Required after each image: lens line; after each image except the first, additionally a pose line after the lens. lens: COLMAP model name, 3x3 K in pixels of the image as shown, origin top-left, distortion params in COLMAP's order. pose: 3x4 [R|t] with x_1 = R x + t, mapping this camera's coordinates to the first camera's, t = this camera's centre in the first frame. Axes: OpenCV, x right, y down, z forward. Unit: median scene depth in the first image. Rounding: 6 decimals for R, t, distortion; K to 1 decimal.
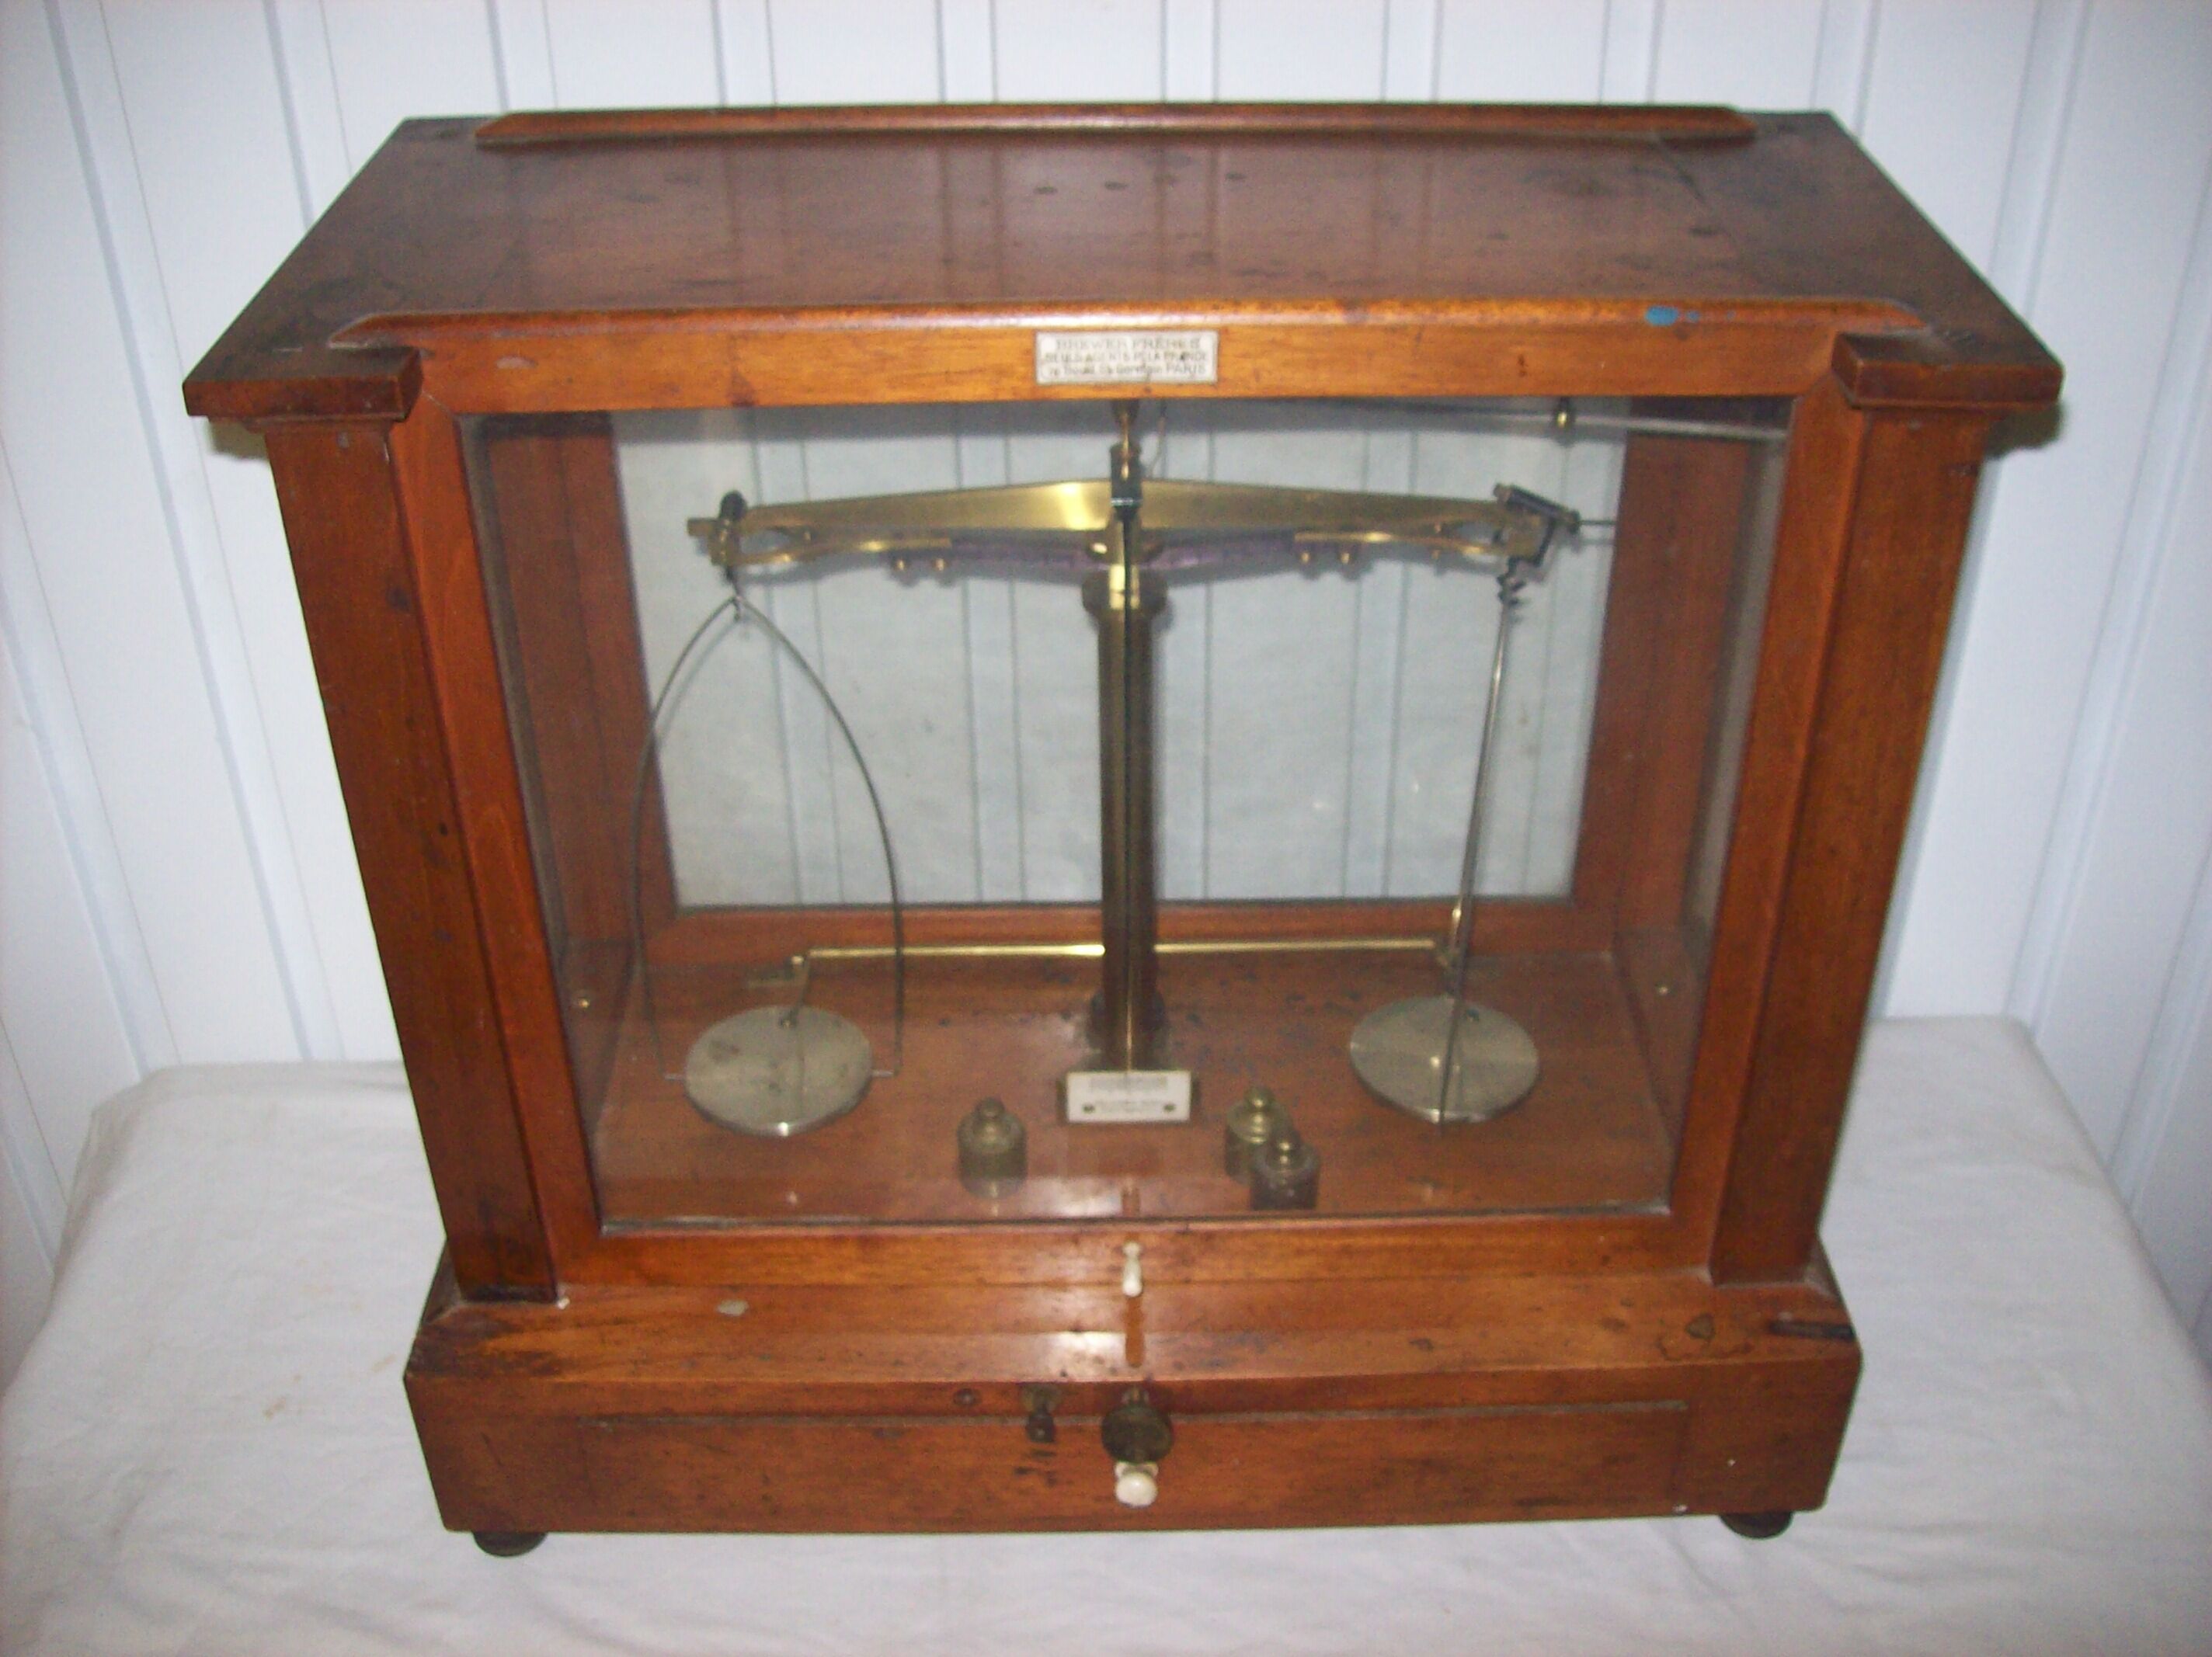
lens RADIAL K [[2334.3, 0, 1143.1], [0, 2334.3, 828.0], [0, 0, 1]] dist [-0.190153, 0.148958]
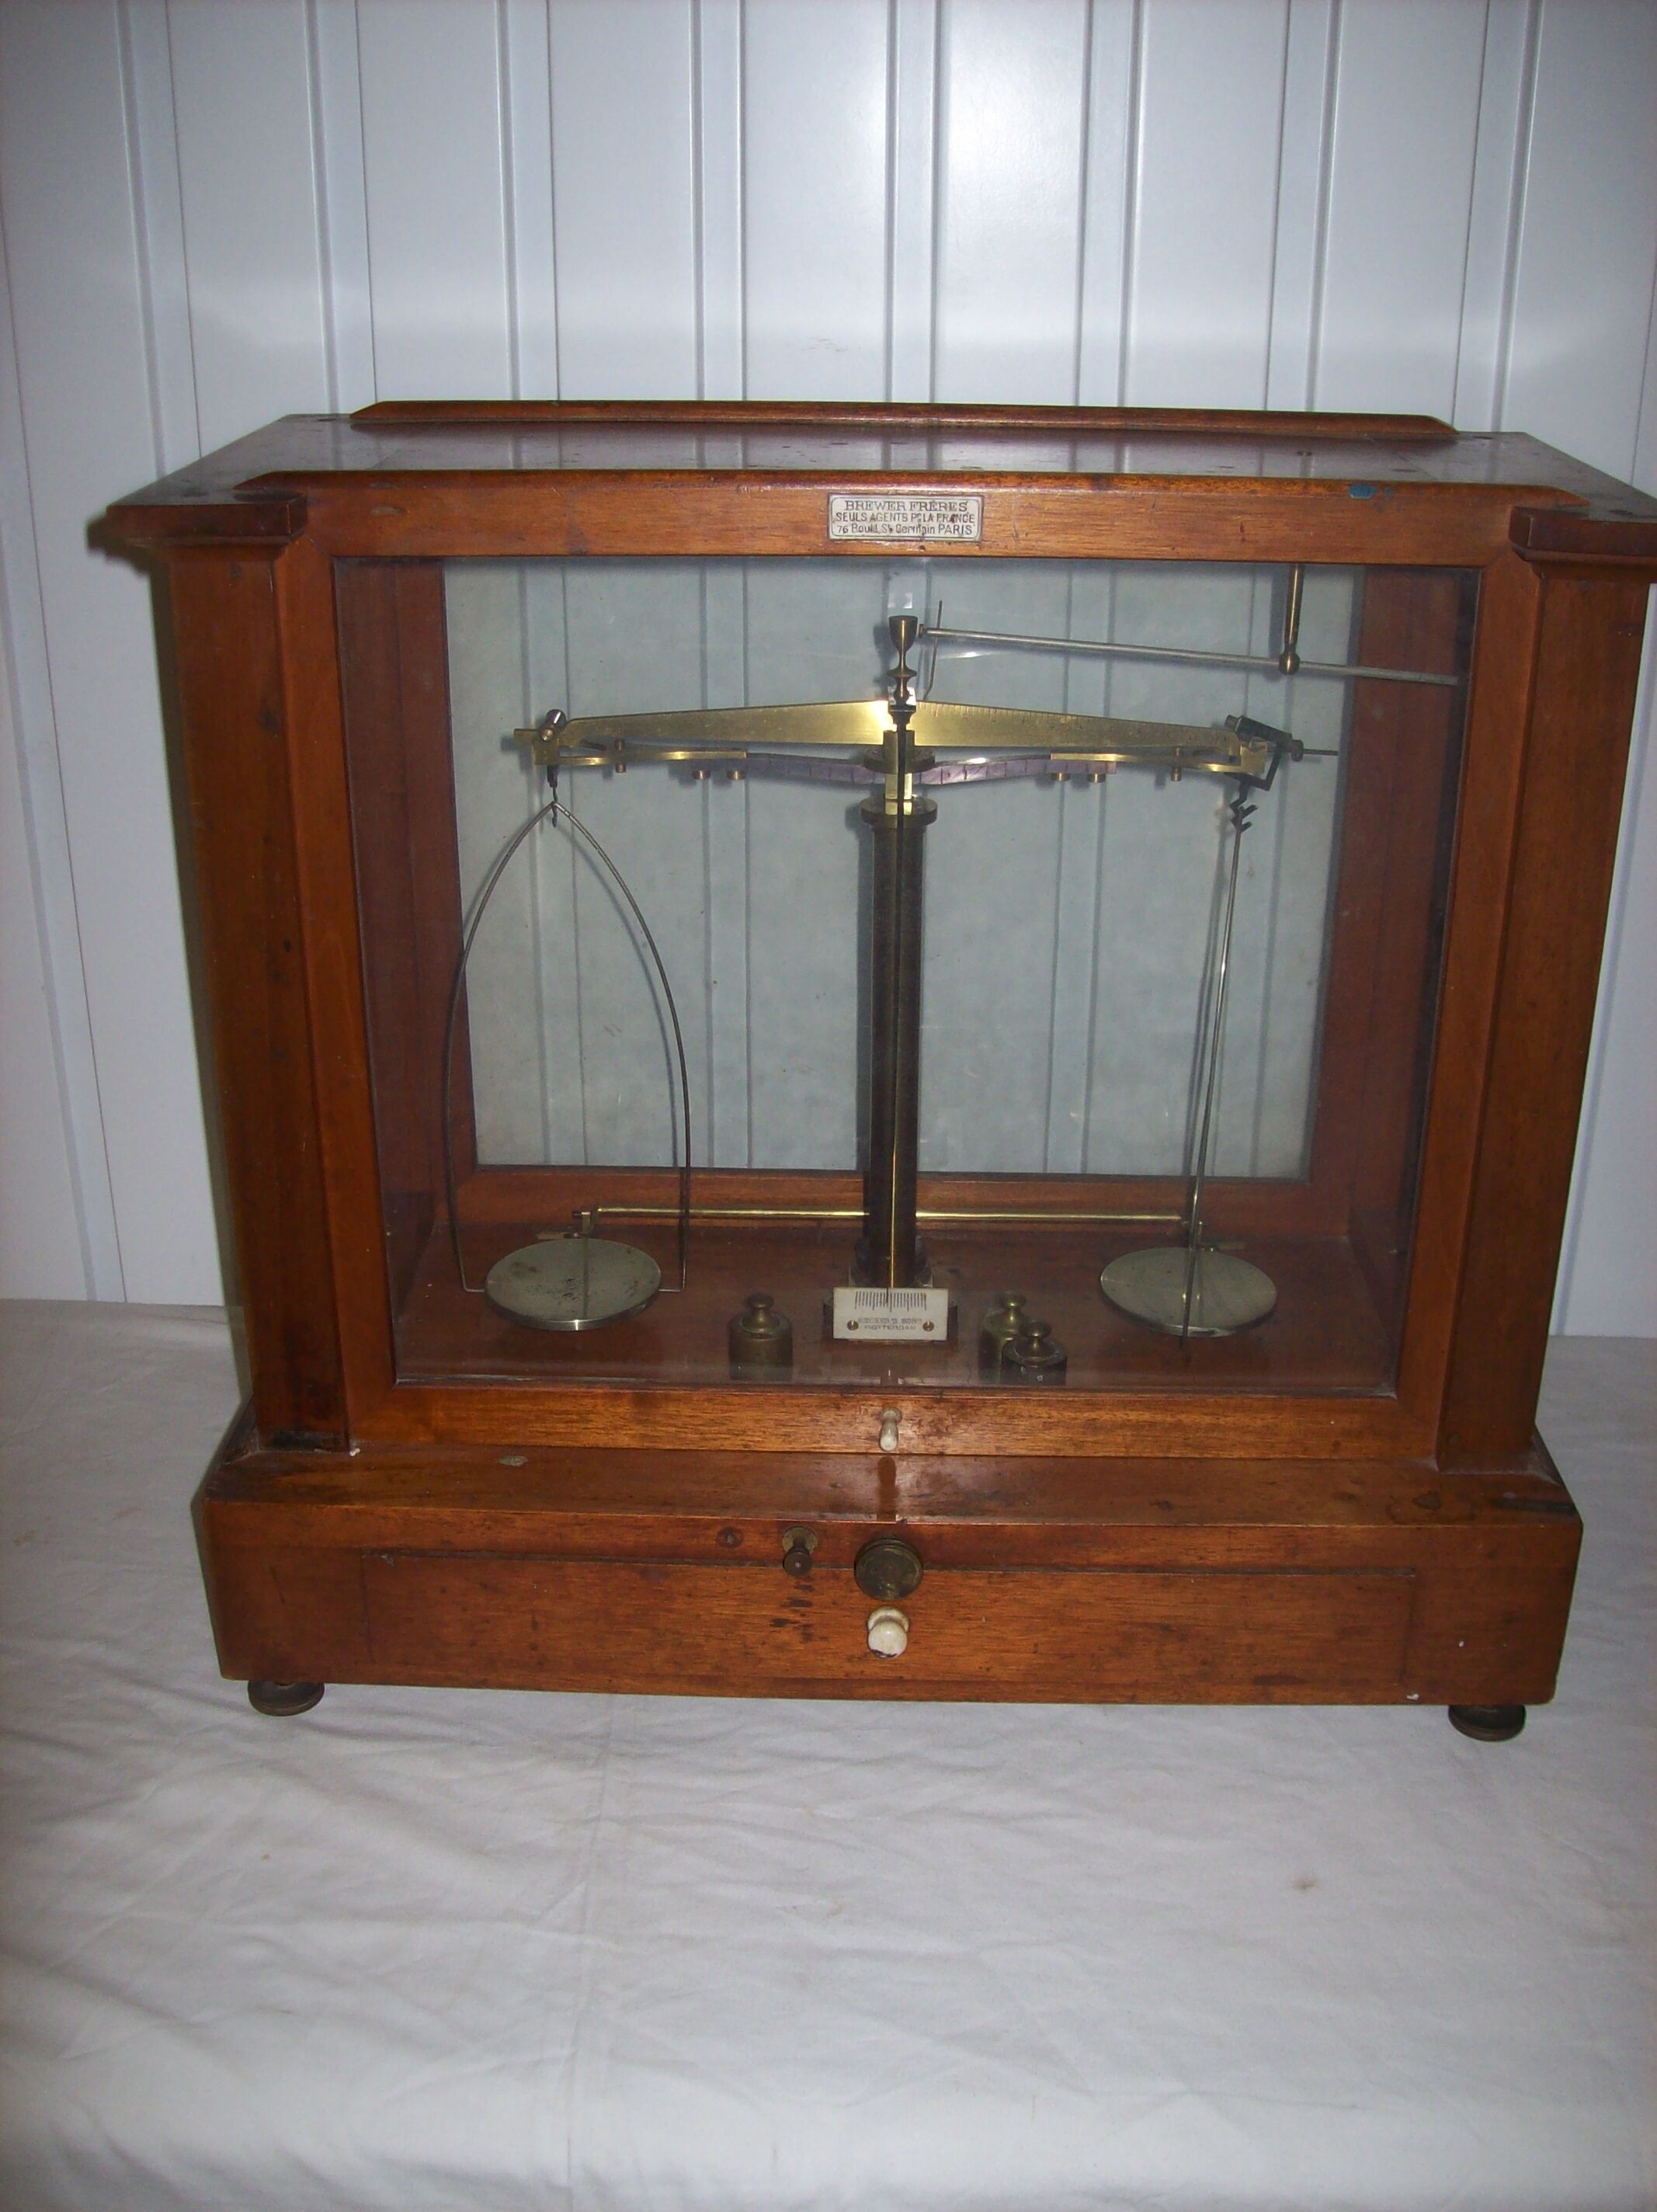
lens RADIAL K [[2334.3, 0, 828.5], [0, 2334.3, 1106.0], [0, 0, 1]] dist [-0.190153, 0.148958]
pose [[0.998906, 0.024131, -0.040060, 0.006293], [-0.030962, 0.983218, -0.179787, 0.234483], [0.035049, 0.180831, 0.982889, -0.076174]]
